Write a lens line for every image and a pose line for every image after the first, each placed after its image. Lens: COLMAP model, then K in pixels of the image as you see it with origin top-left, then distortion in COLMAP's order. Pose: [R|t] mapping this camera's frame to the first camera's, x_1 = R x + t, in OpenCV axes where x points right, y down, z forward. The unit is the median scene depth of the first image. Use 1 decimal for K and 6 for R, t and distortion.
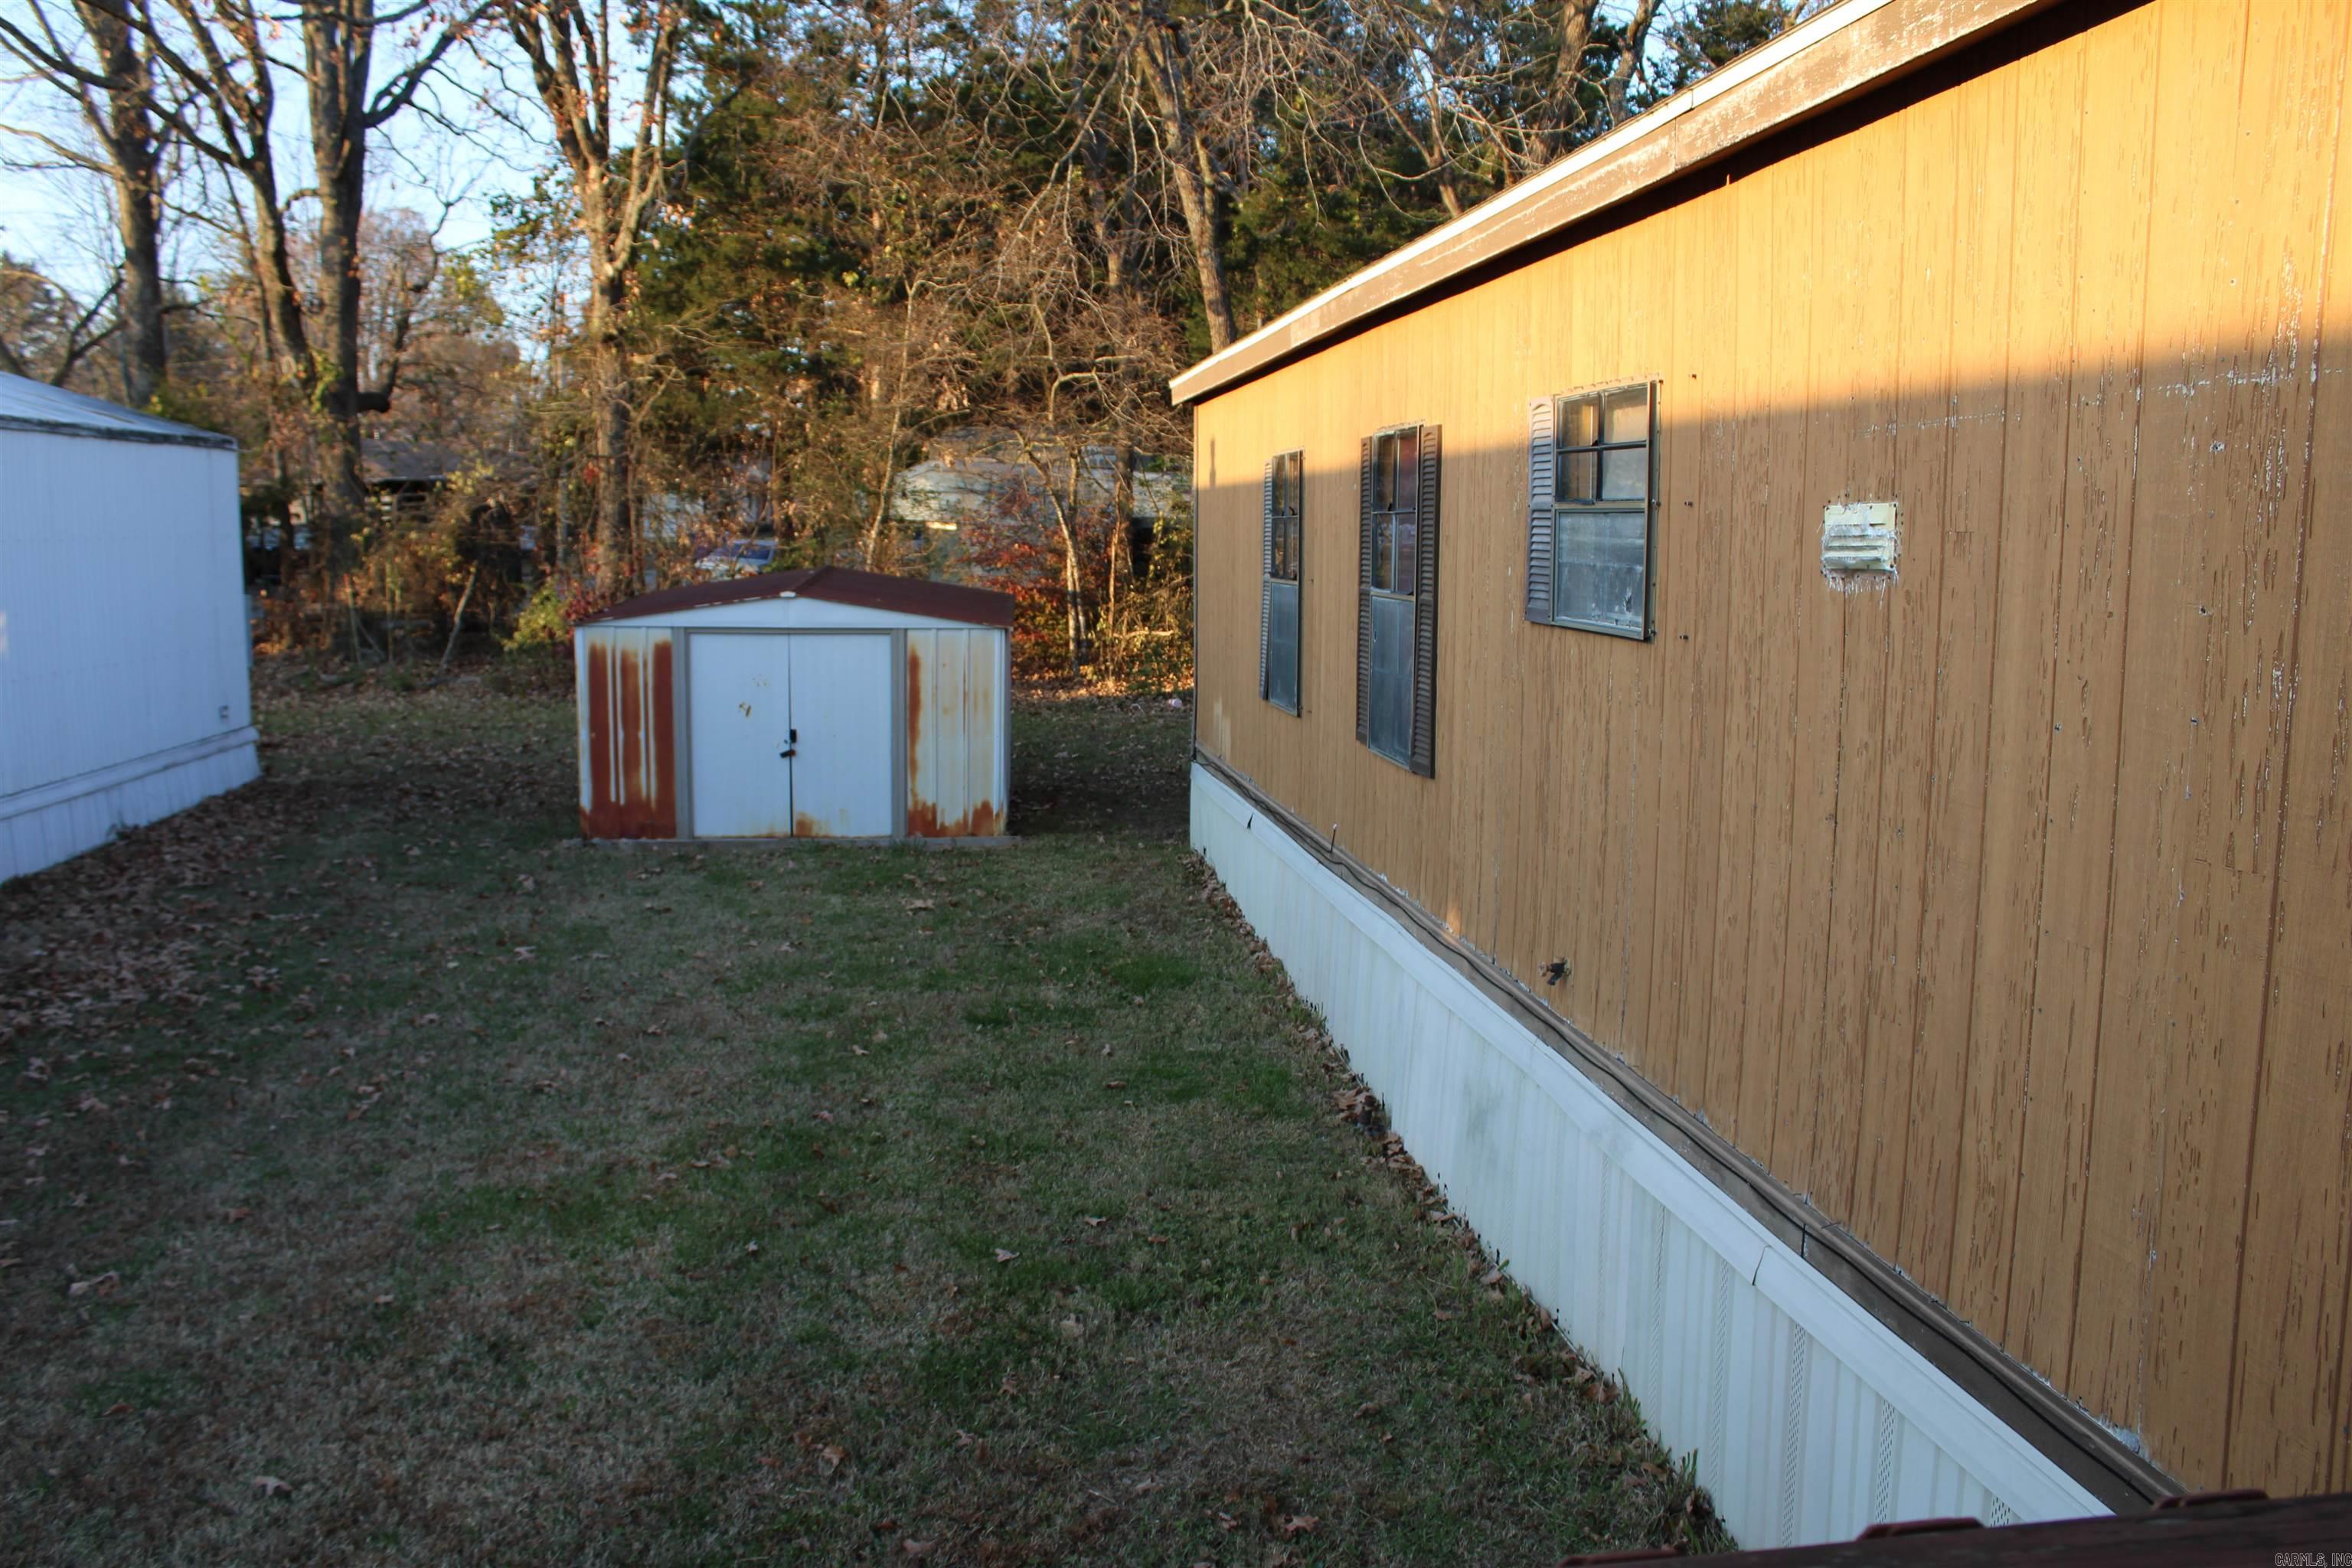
lens RADIAL K [[1946.4, 0, 1175.4], [0, 1946.4, 786.0], [0, 0, 1]] dist [-0.149582, 0.123814]
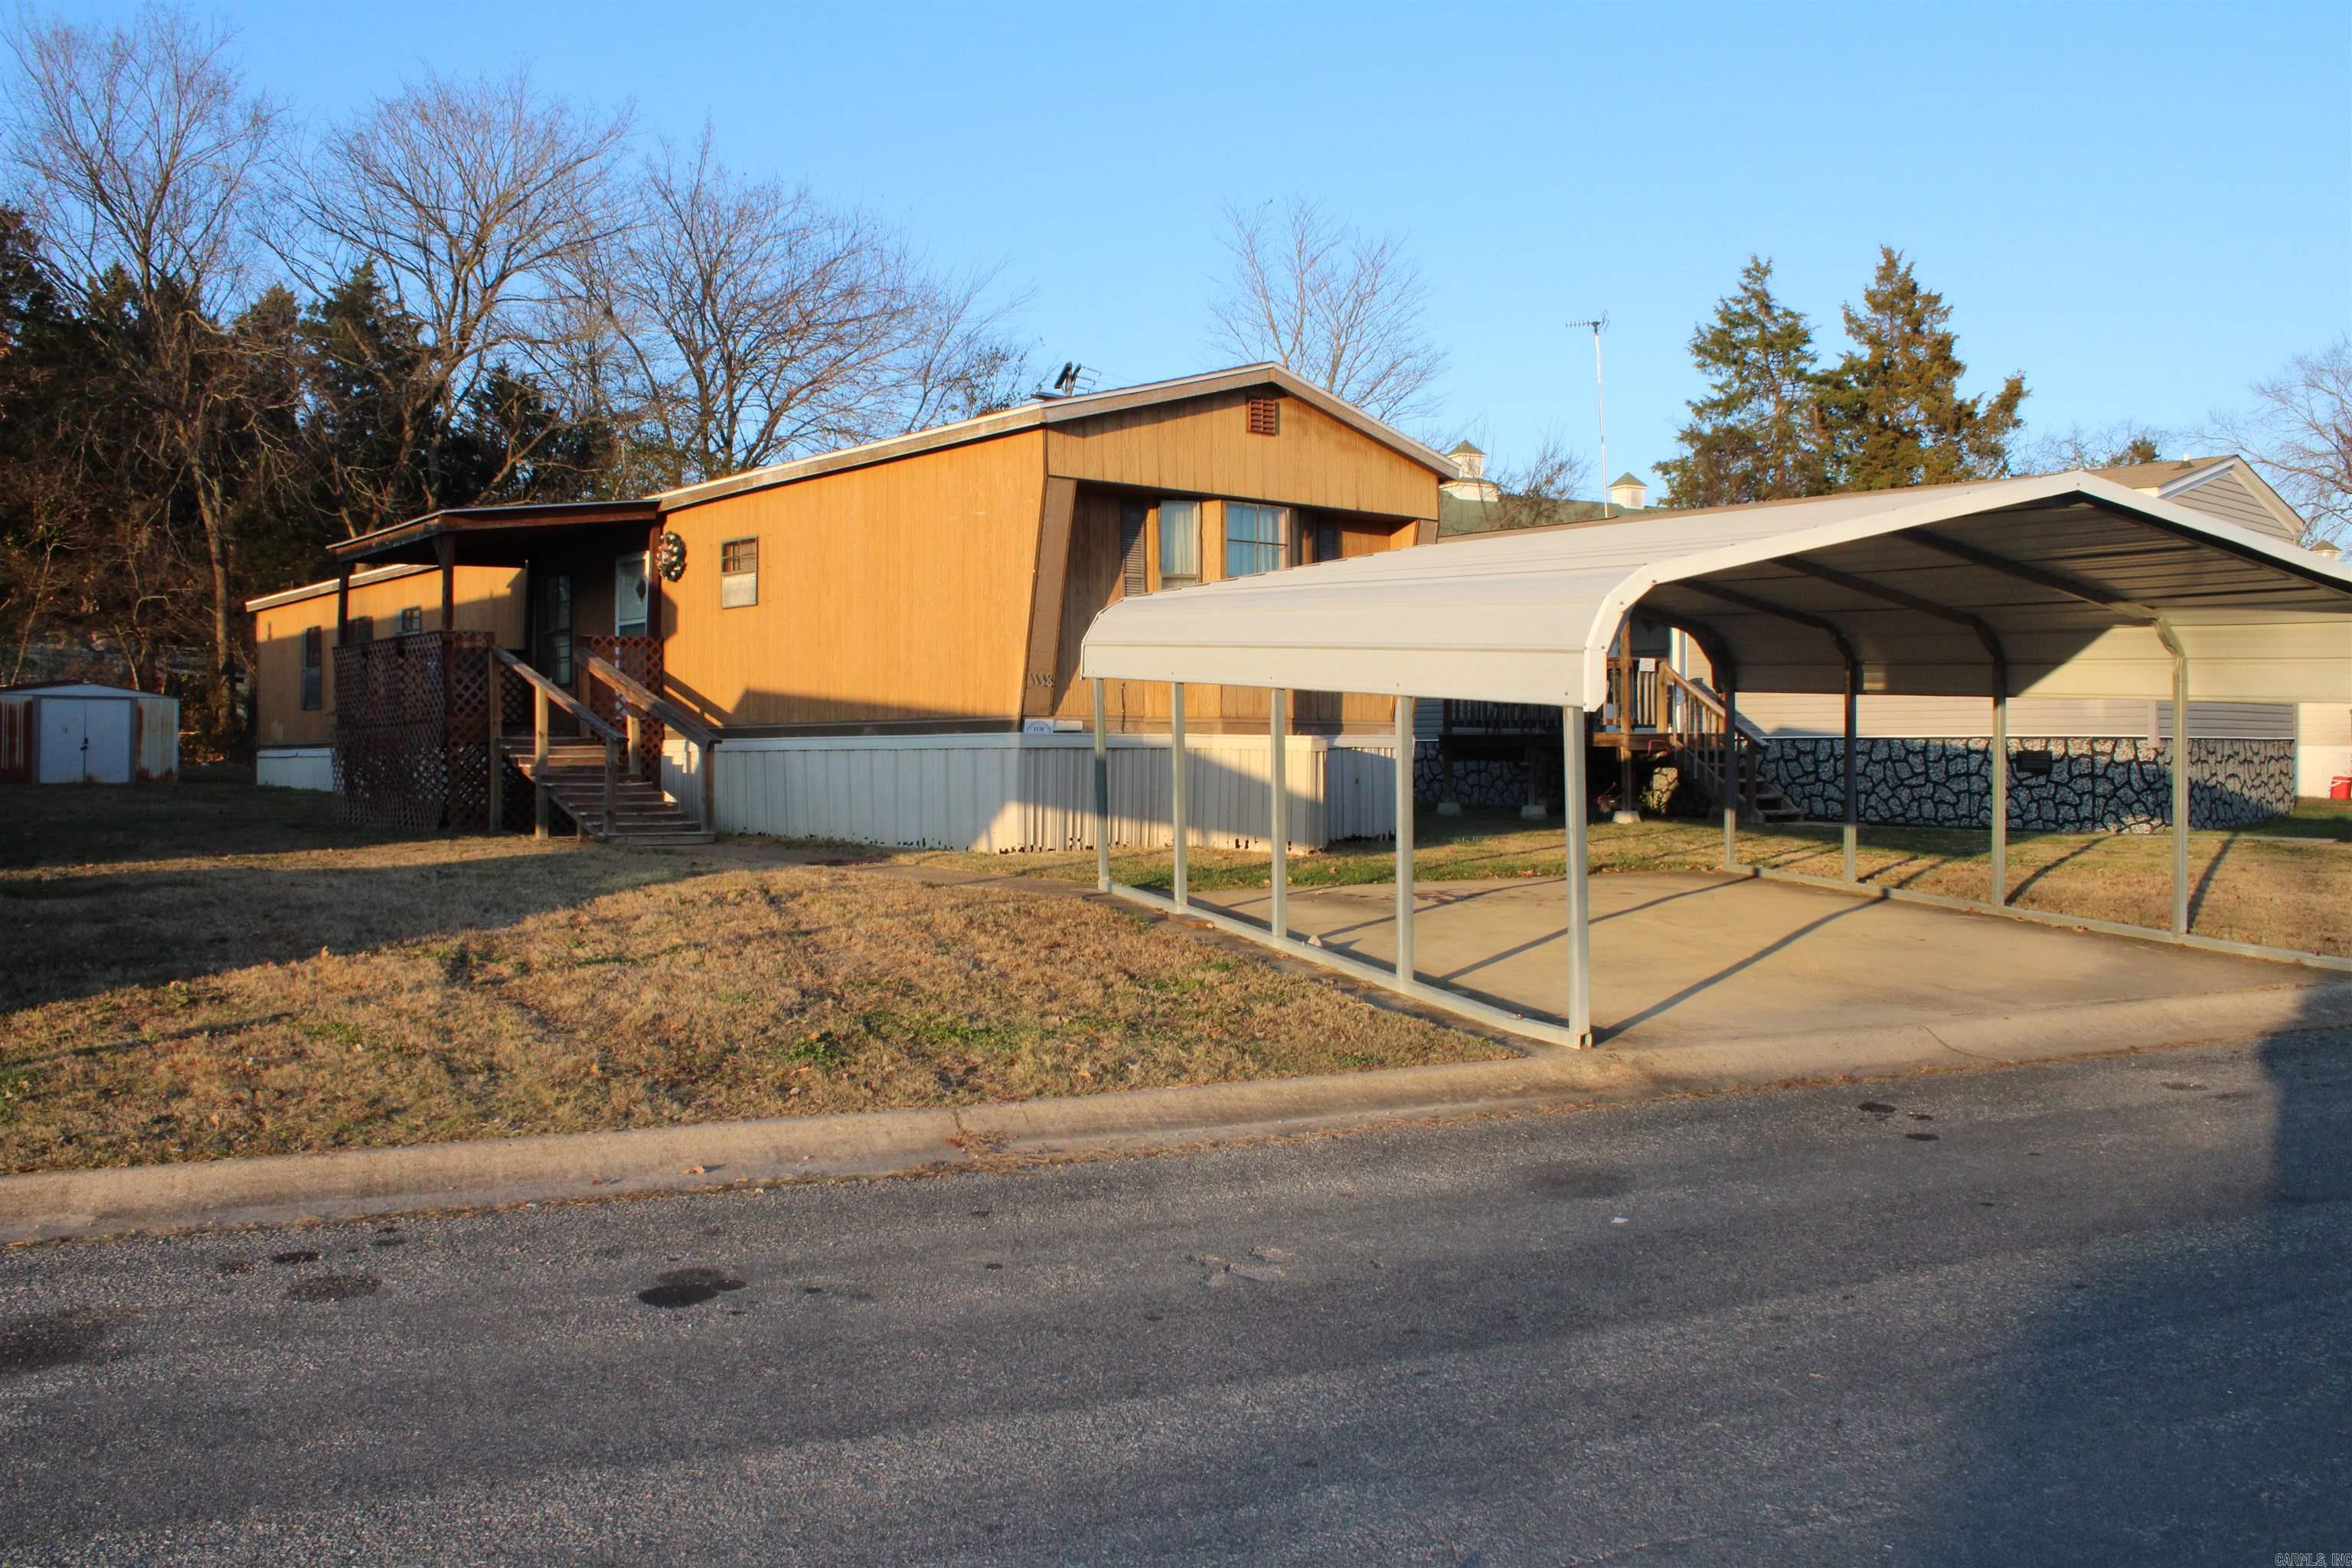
lens RADIAL K [[1946.4, 0, 1176.8], [0, 1946.4, 782.4], [0, 0, 1]] dist [-0.149582, 0.123814]
pose [[0.837243, -0.011610, 0.546708, -0.339382], [0.079190, 0.991810, -0.100211, 0.372794], [-0.541067, 0.127195, 0.831305, -1.708168]]
